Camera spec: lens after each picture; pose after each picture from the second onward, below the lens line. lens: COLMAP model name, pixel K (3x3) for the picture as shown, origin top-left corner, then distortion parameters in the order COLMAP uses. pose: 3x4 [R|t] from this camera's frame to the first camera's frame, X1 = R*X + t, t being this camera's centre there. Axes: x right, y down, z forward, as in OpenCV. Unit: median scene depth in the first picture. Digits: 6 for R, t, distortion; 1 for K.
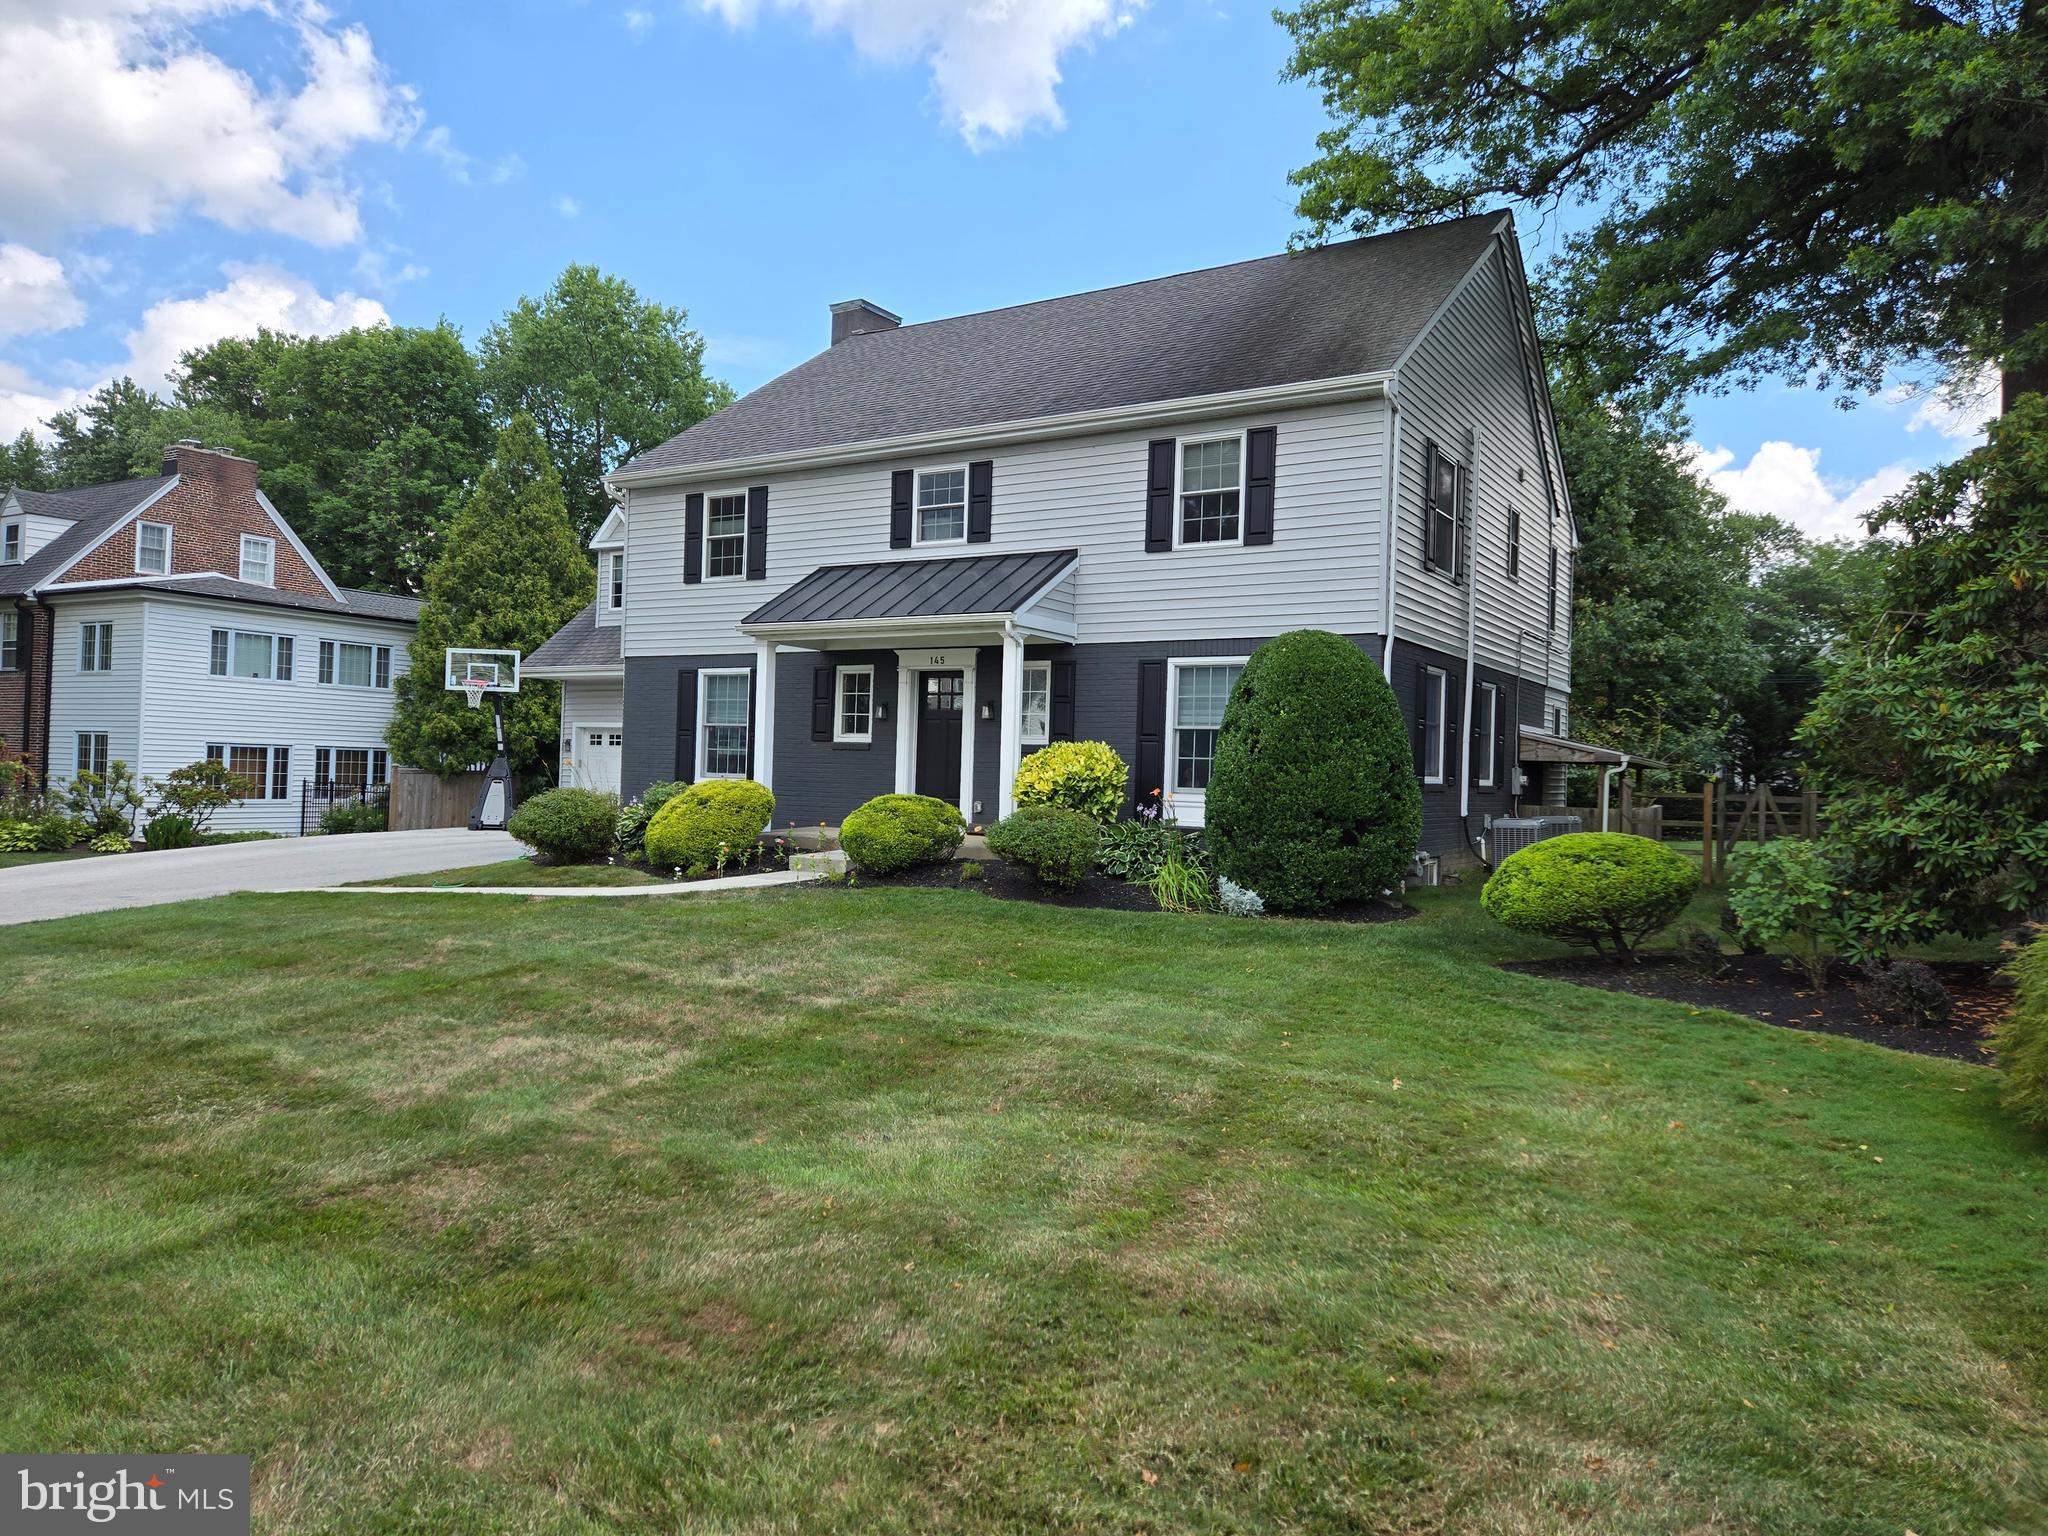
lens RADIAL K [[1352.4, 0, 1031.6], [0, 1352.4, 726.8], [0, 0, 1]] dist [0.077554, -0.061956]
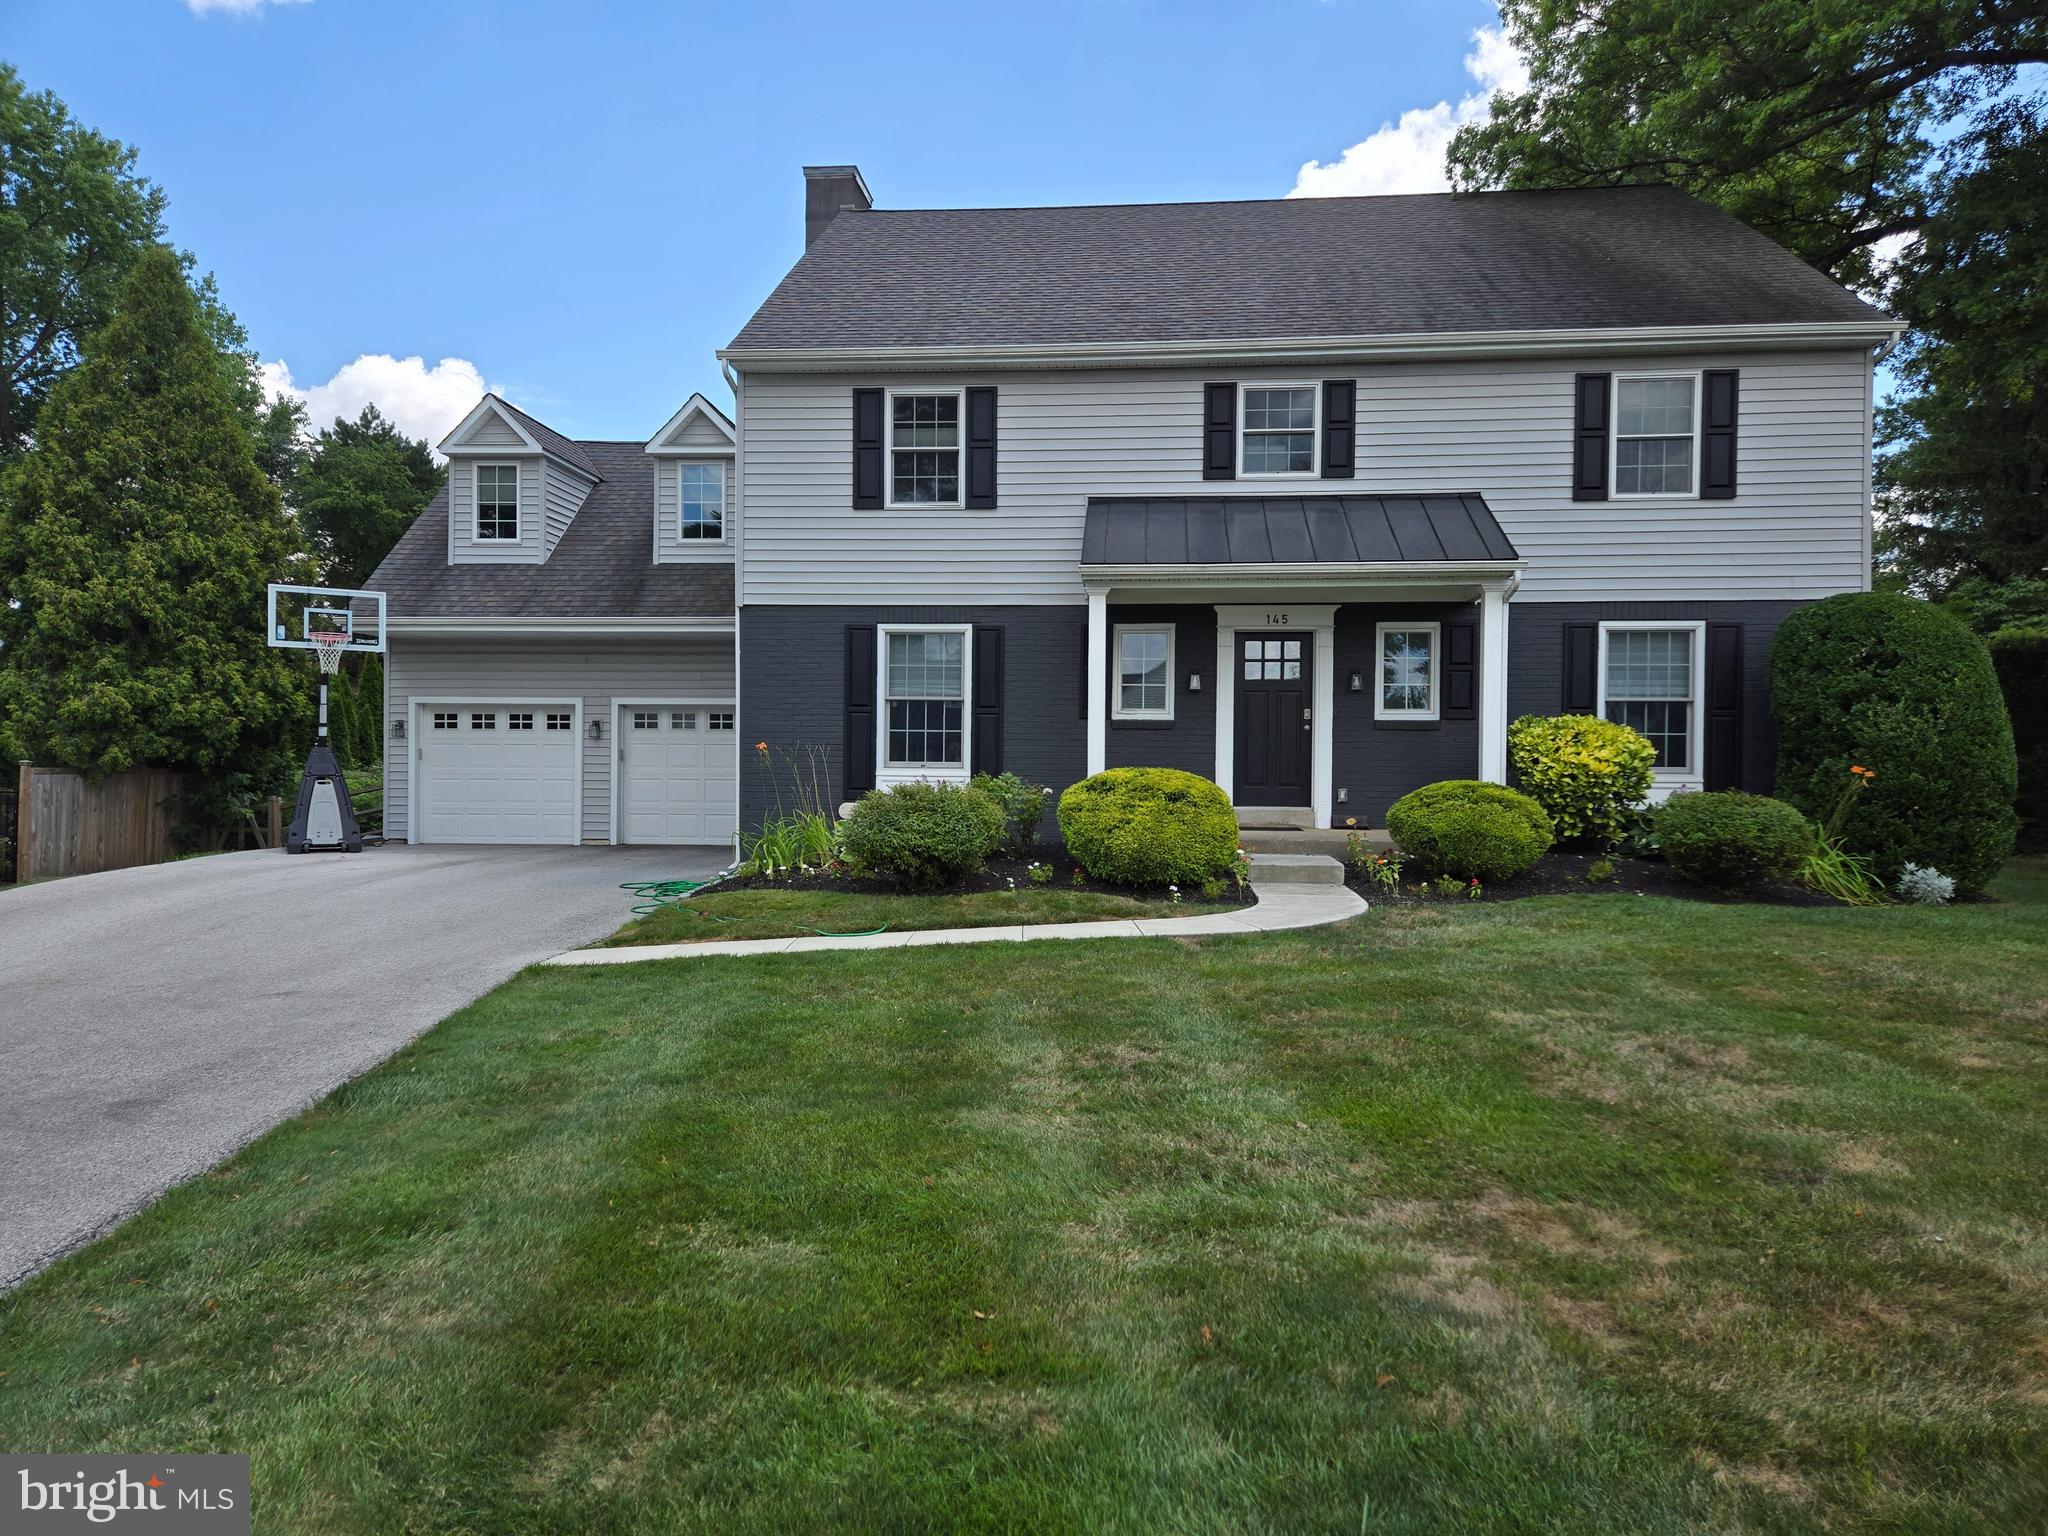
lens RADIAL K [[1352.4, 0, 1023.1], [0, 1352.4, 733.1], [0, 0, 1]] dist [0.077554, -0.061956]
pose [[0.890316, -0.015508, 0.455078, -0.570369], [0.004173, 0.999656, 0.025901, -0.001612], [-0.455323, -0.021161, 0.890075, 0.324933]]
